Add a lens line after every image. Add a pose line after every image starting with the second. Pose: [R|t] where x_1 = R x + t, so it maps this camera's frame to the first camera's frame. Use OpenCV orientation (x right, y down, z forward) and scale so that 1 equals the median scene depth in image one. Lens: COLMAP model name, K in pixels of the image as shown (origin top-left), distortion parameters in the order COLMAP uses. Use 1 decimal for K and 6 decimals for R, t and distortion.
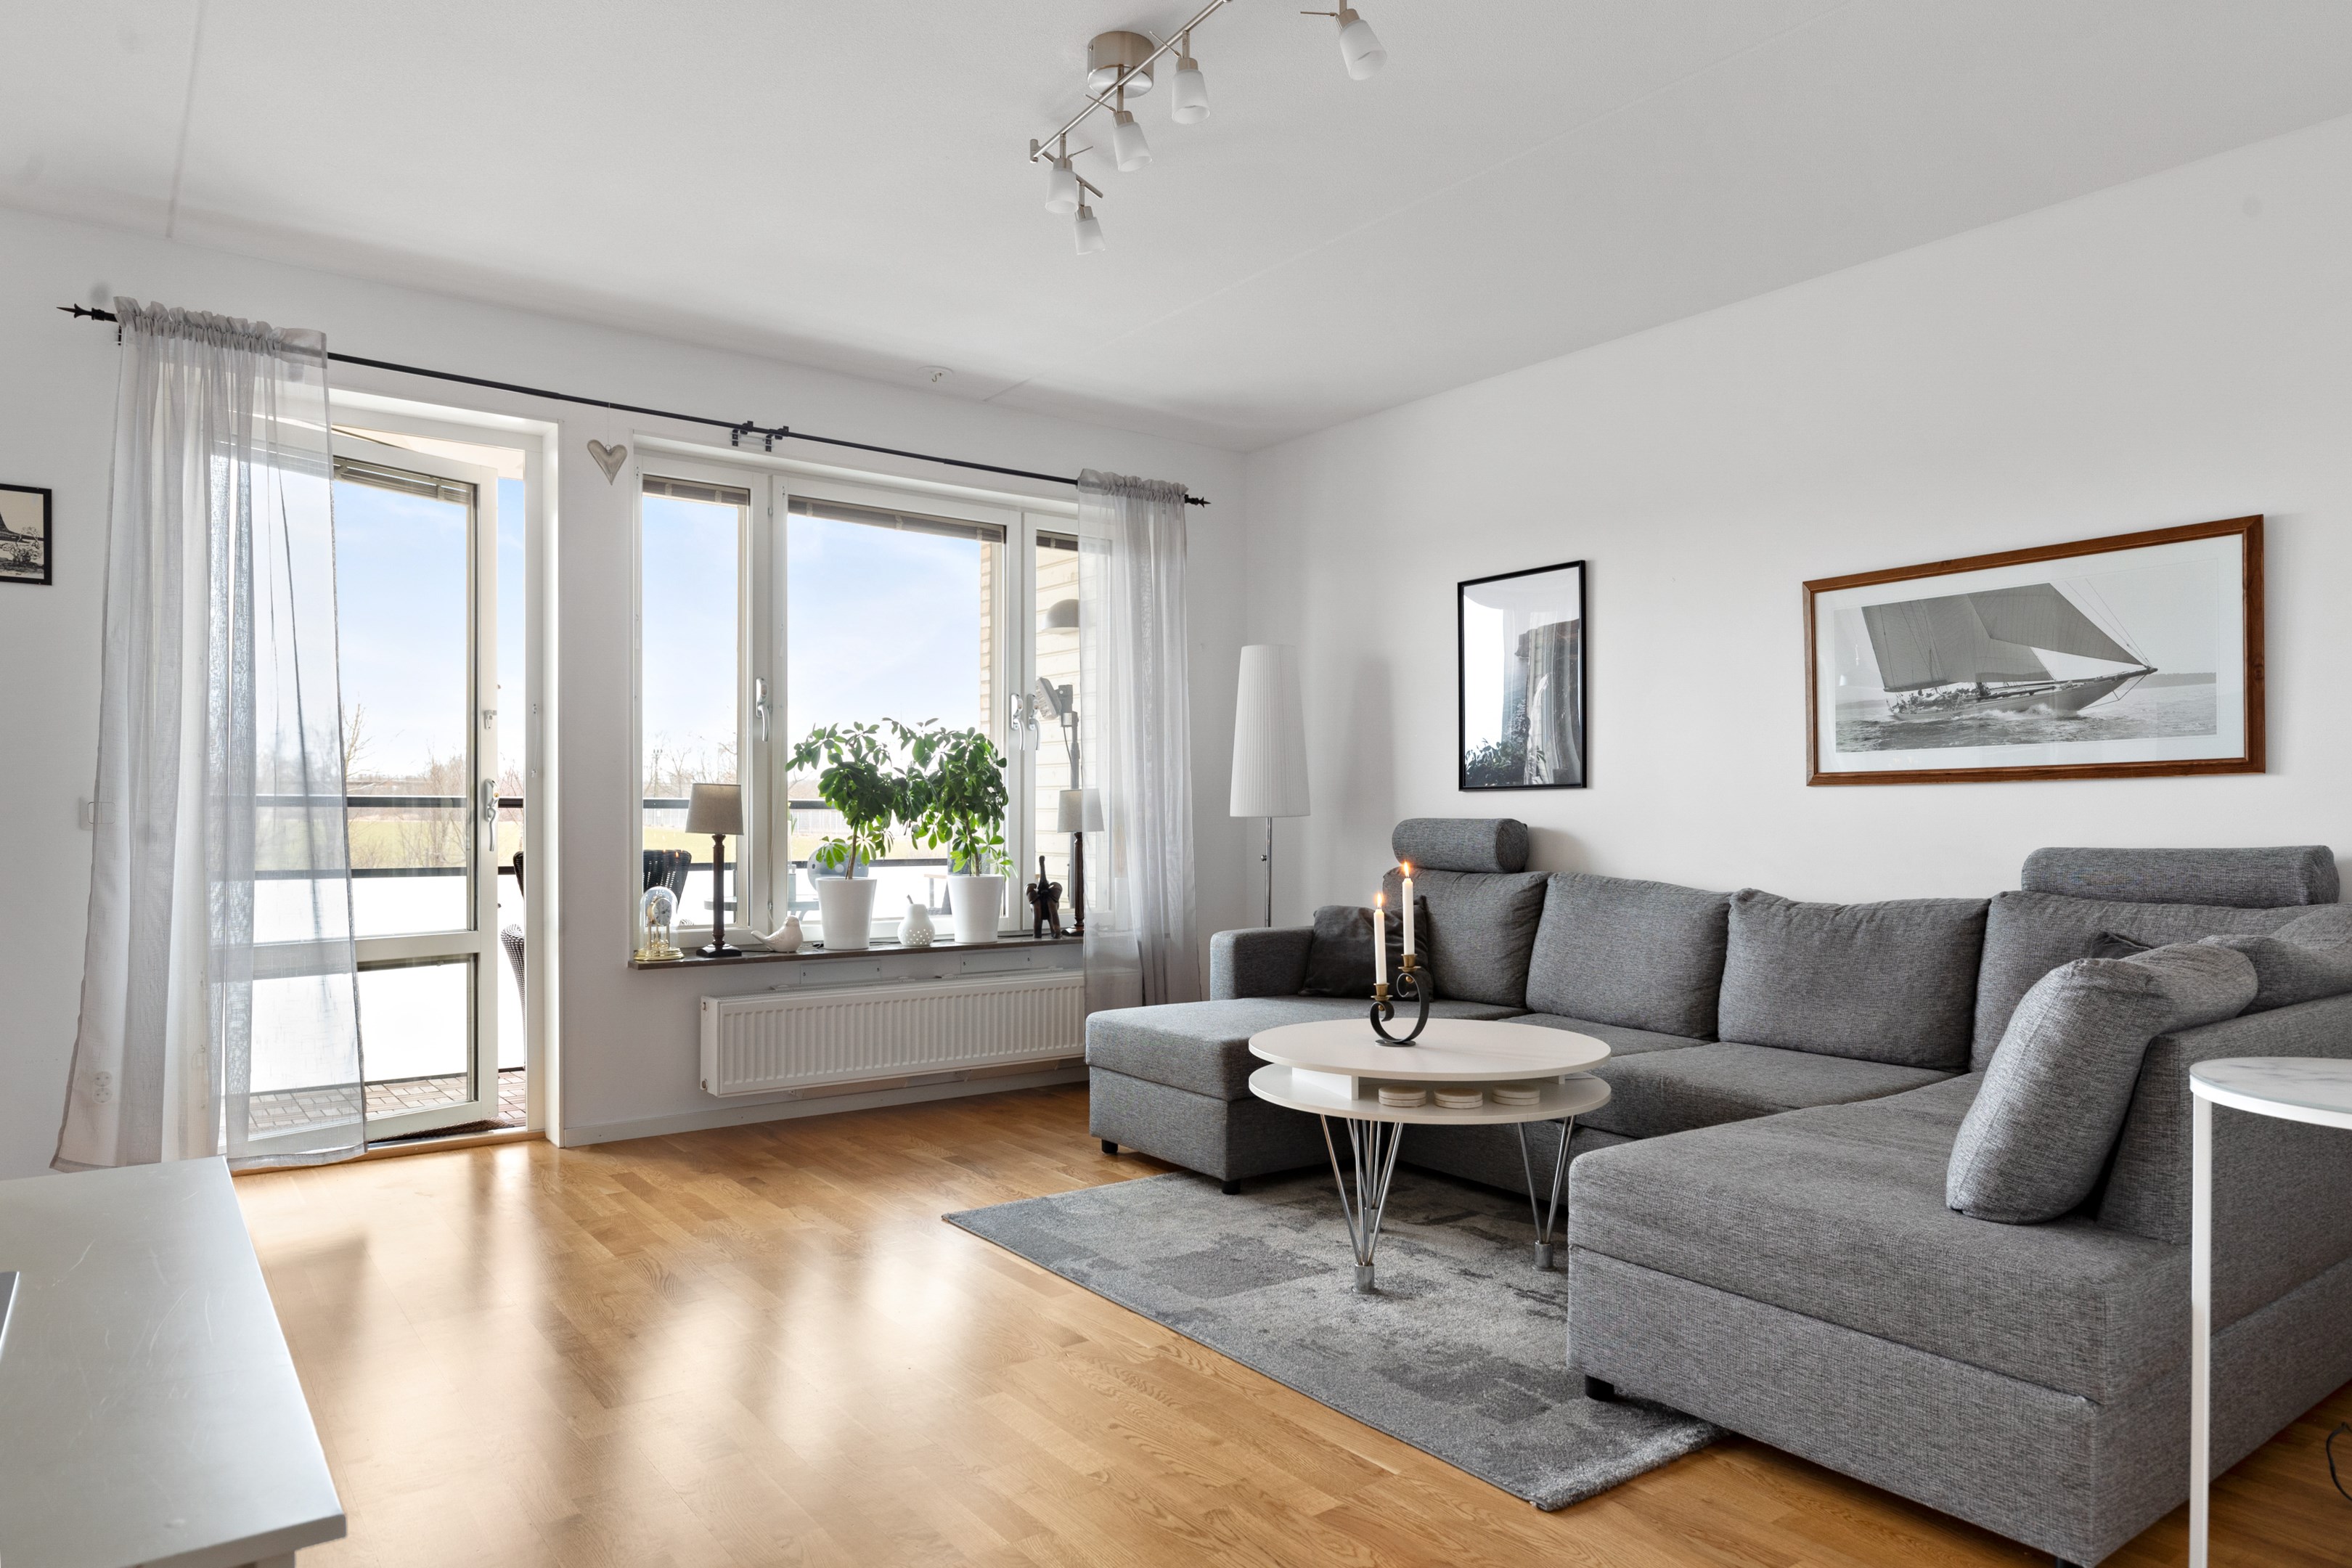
lens RADIAL K [[1443.2, 0, 1178.1], [0, 1443.2, 829.4], [0, 0, 1]] dist [-0.001247, -0.000110]
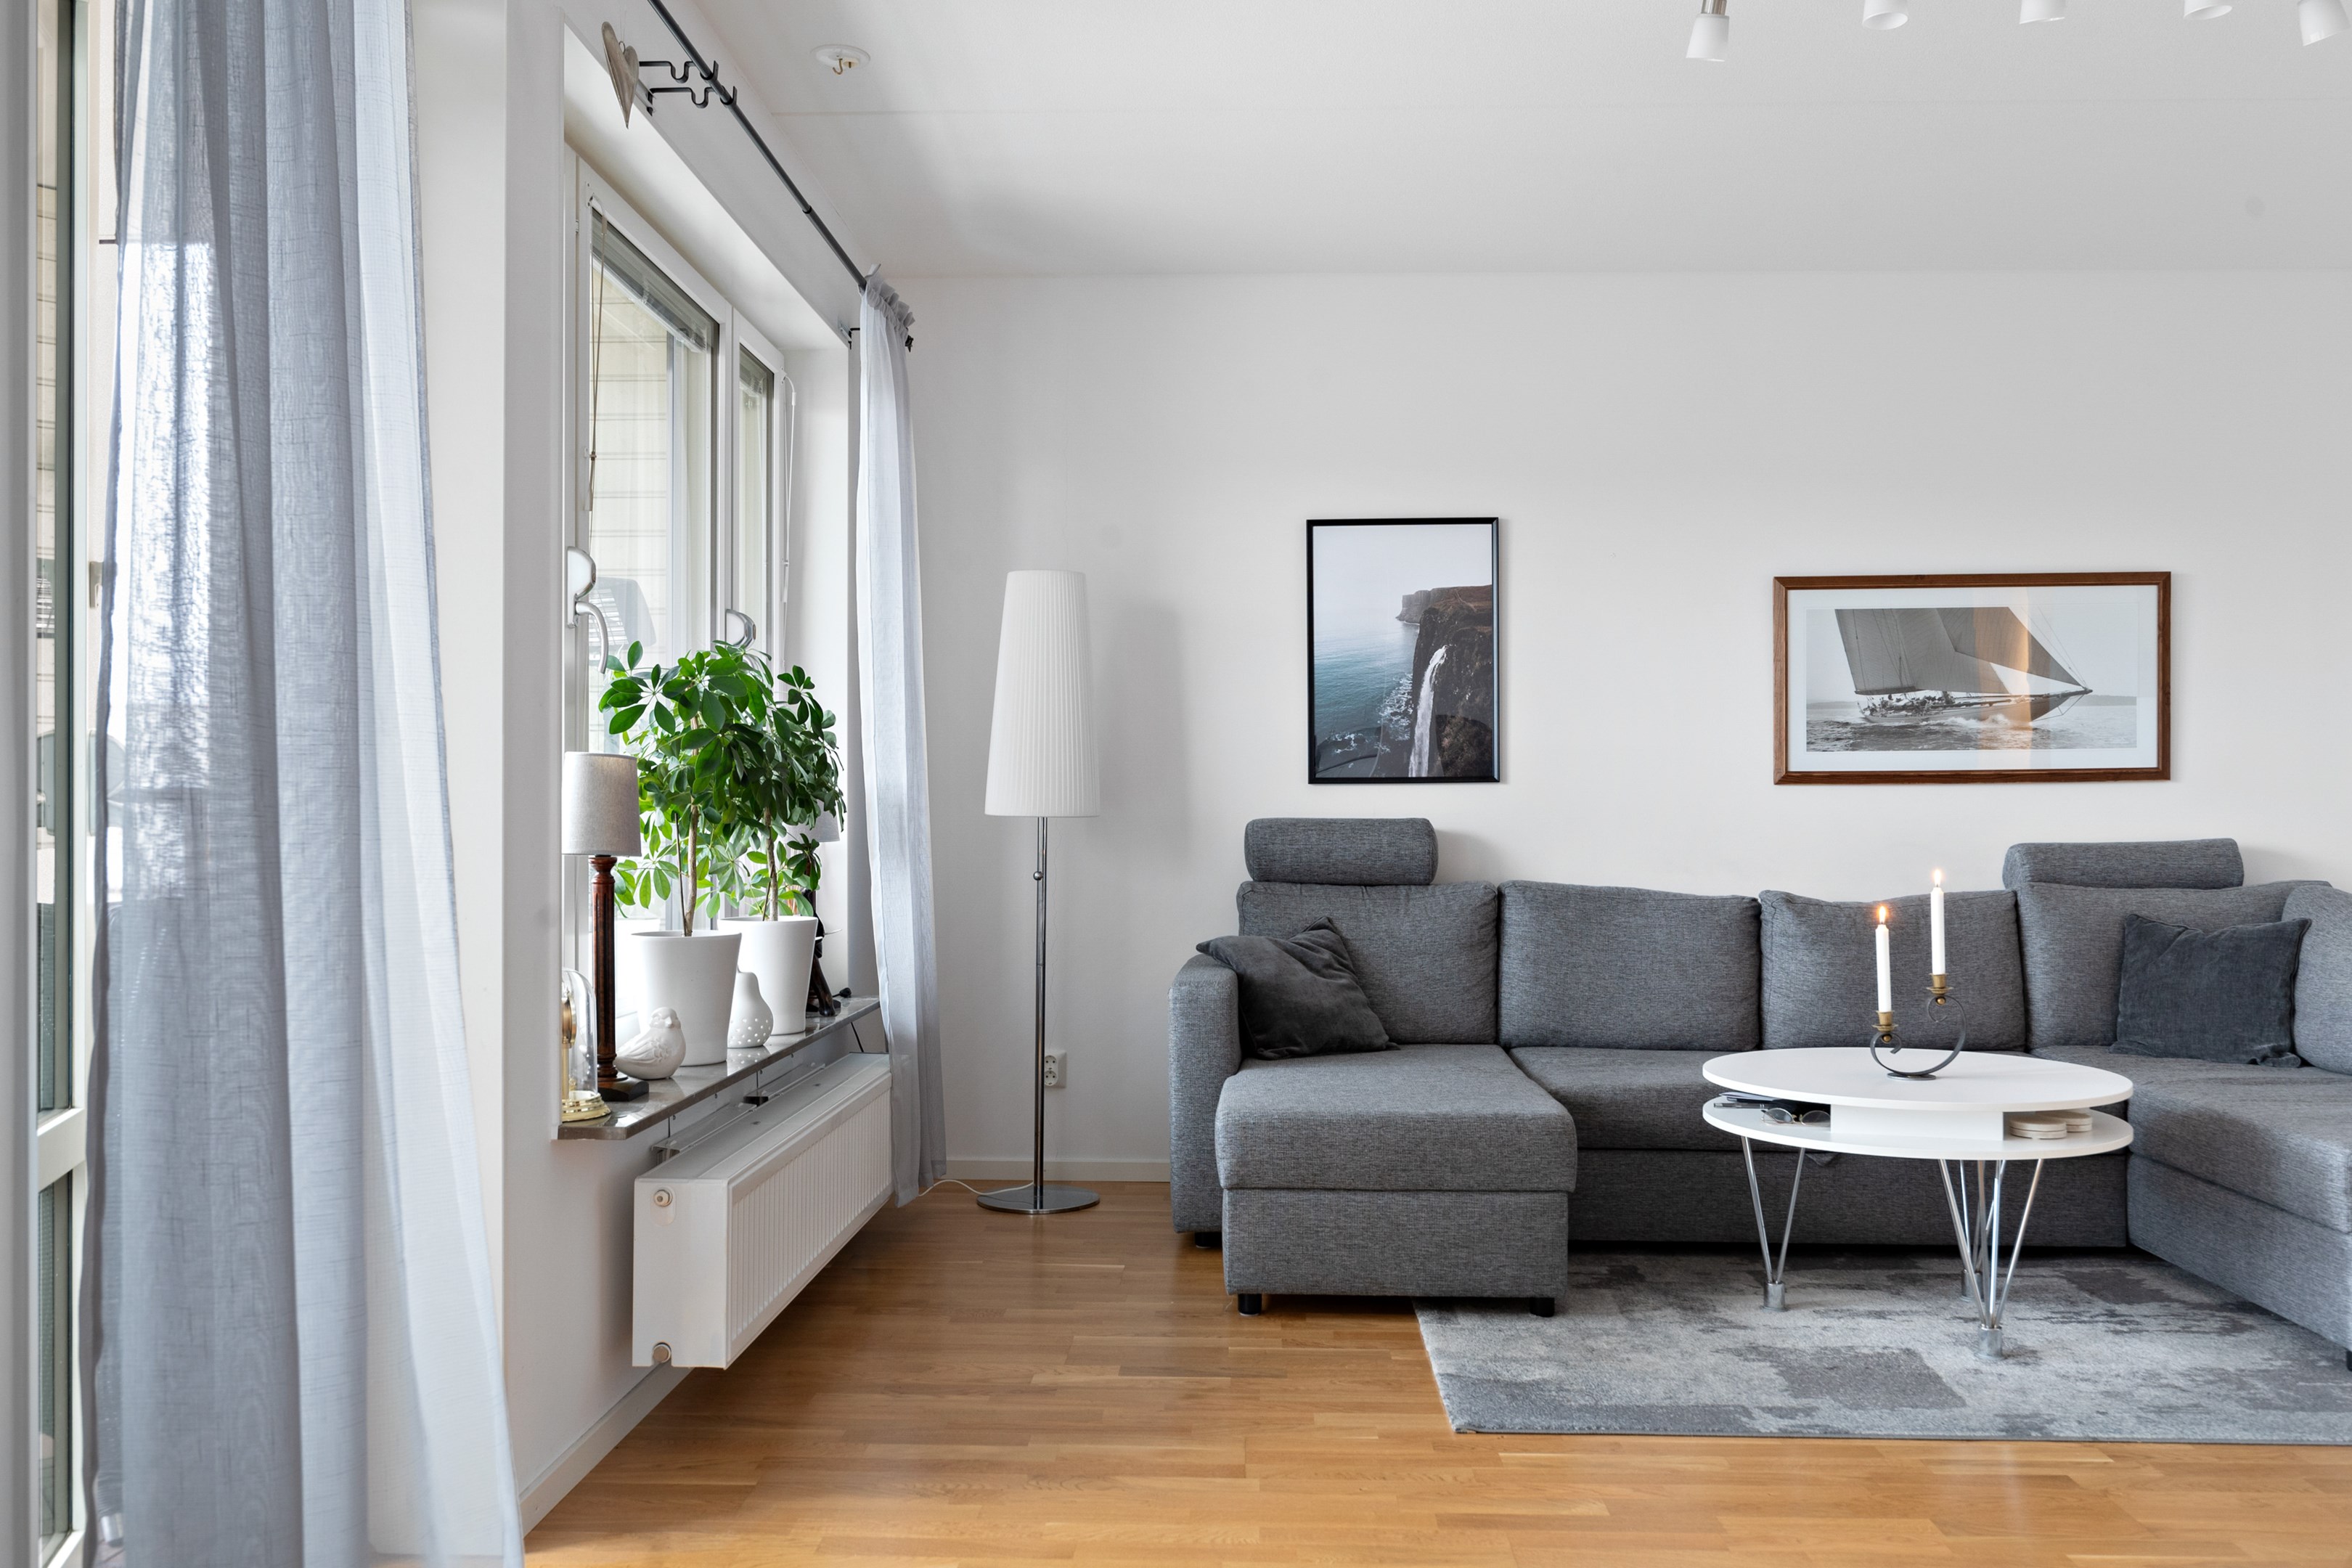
lens RADIAL K [[1901.9, 0, 1168.0], [0, 1901.9, 812.6], [0, 0, 1]] dist [-0.037090, 0.048746]
pose [[0.634503, -0.001682, 0.772919, -0.860394], [0.007952, 0.999959, -0.004352, -0.008913], [-0.772880, 0.008908, 0.634490, 0.521187]]
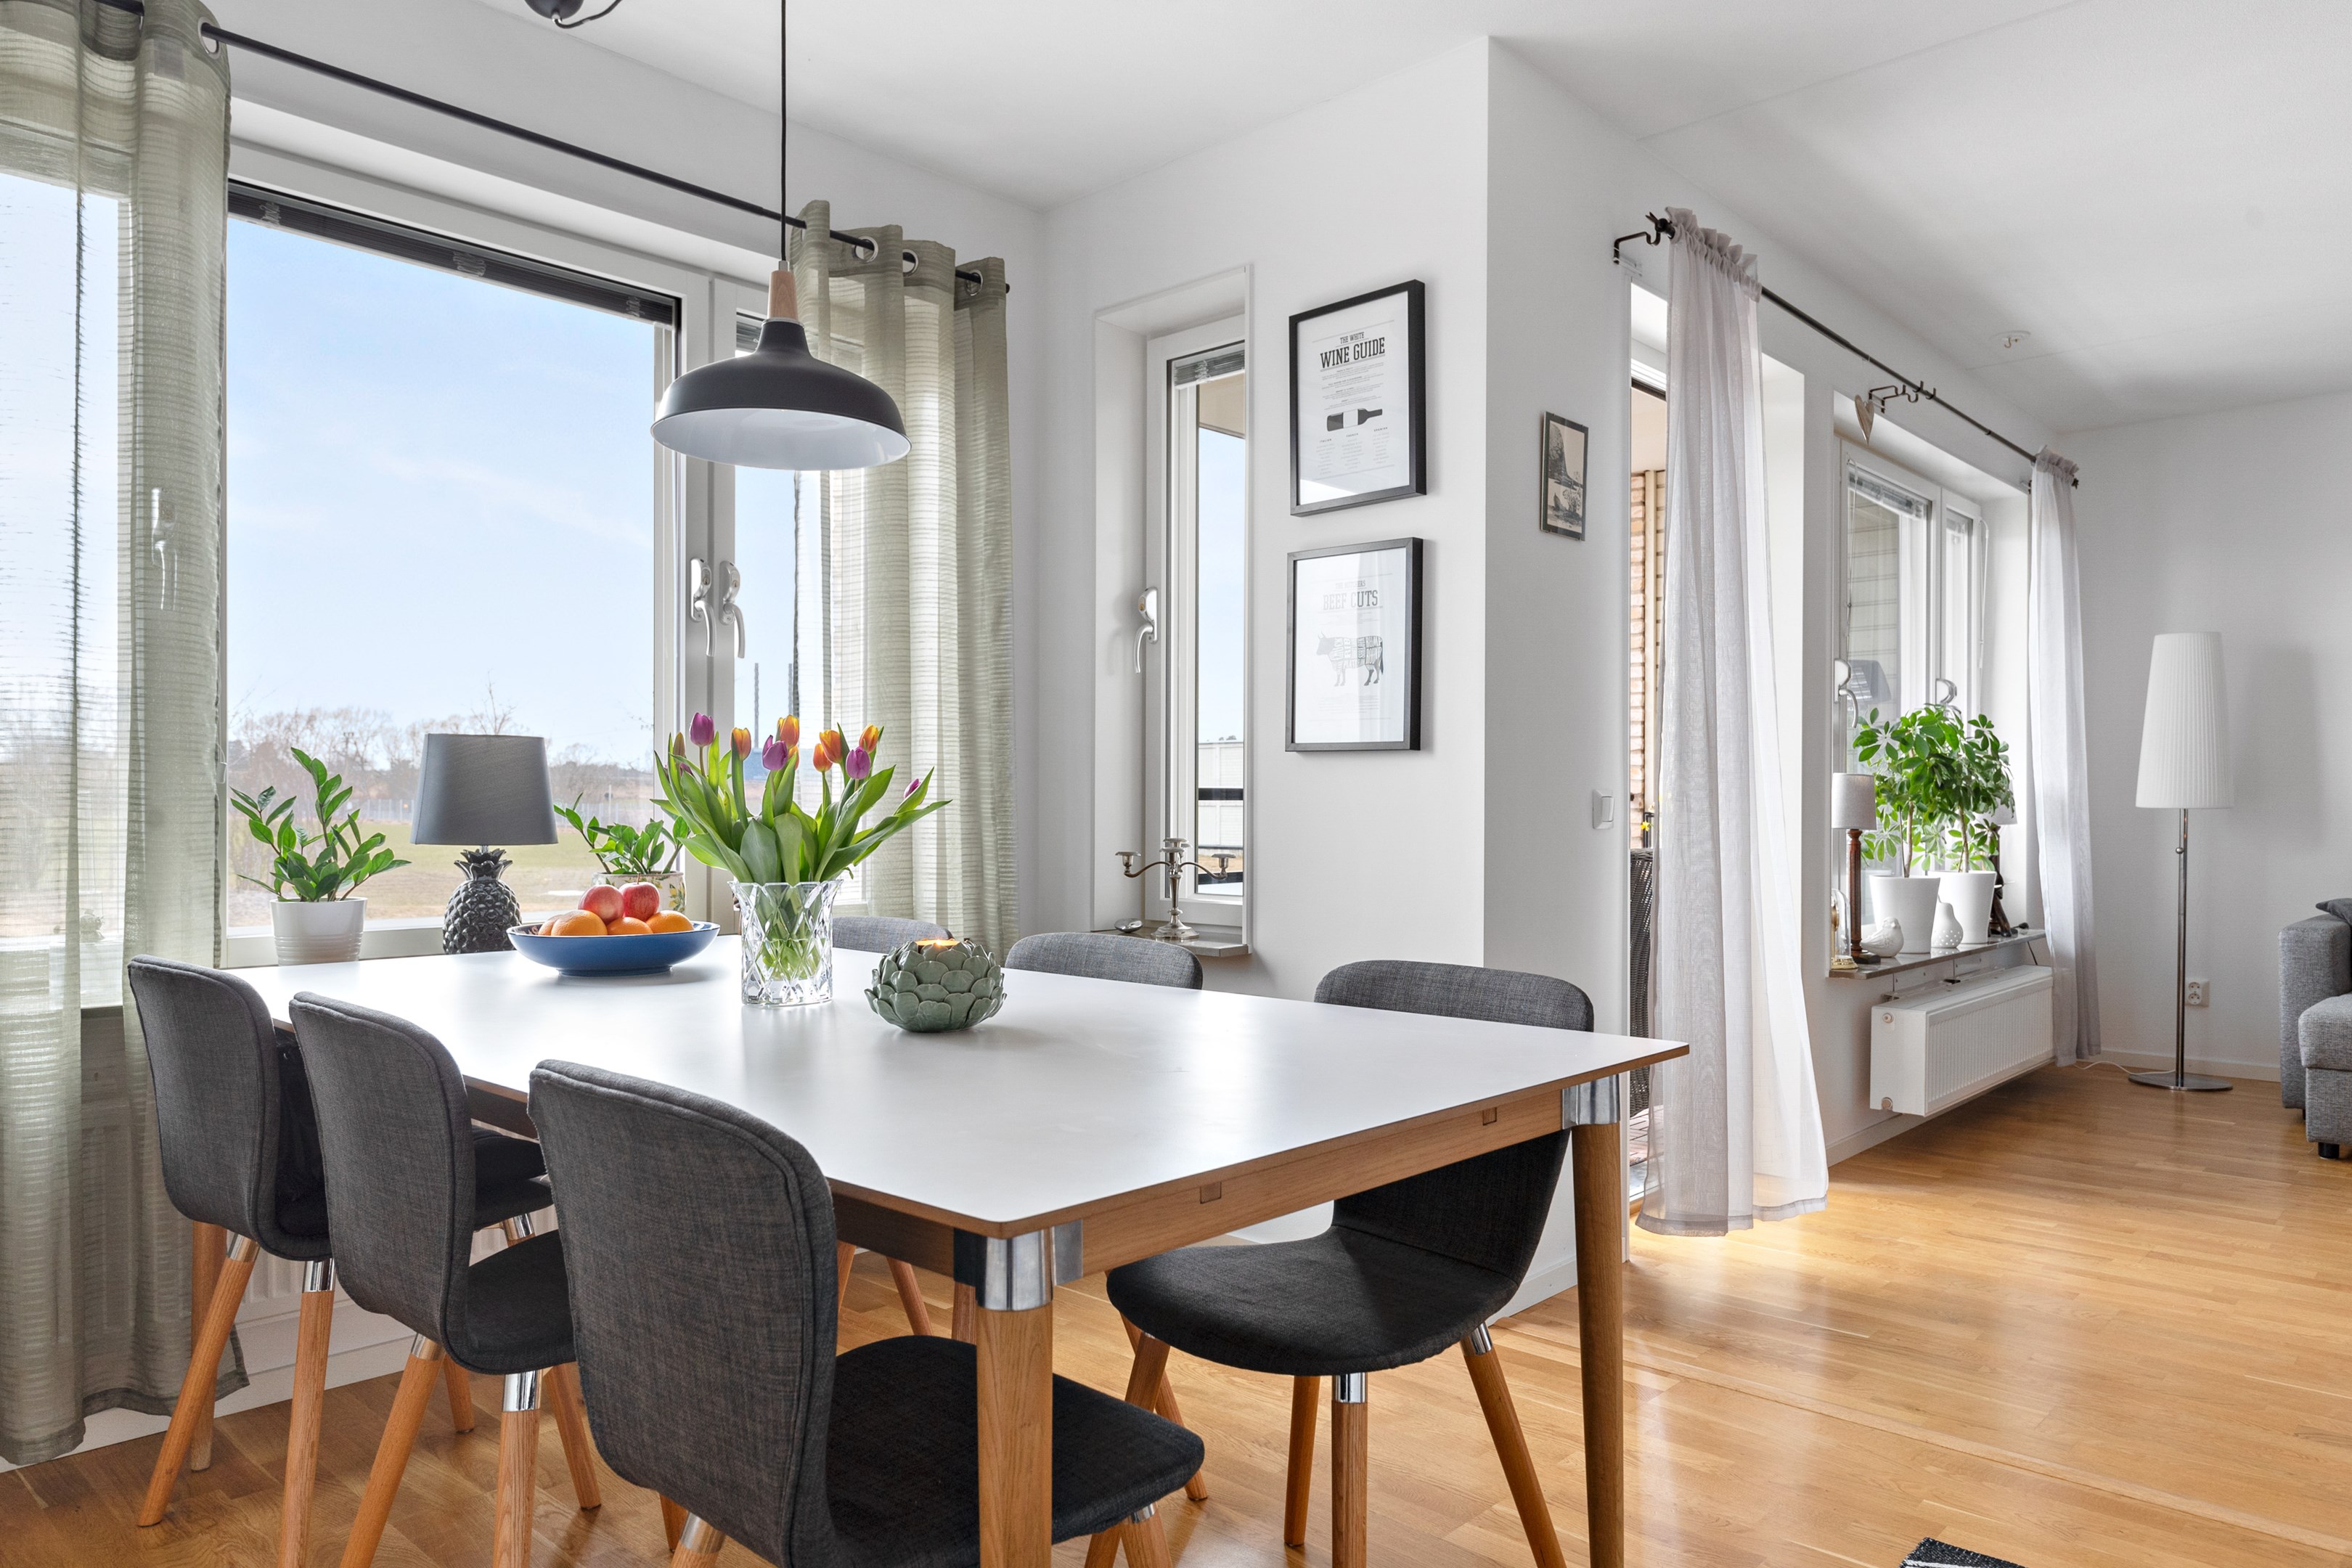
lens RADIAL K [[1517.5, 0, 1211.3], [0, 1517.5, 824.1], [0, 0, 1]] dist [0.000832, 0.000913]
pose [[0.981649, -0.004700, 0.190640, -1.105670], [0.004271, 0.999987, 0.002662, -0.005478], [-0.190650, -0.001798, 0.981656, 0.155572]]
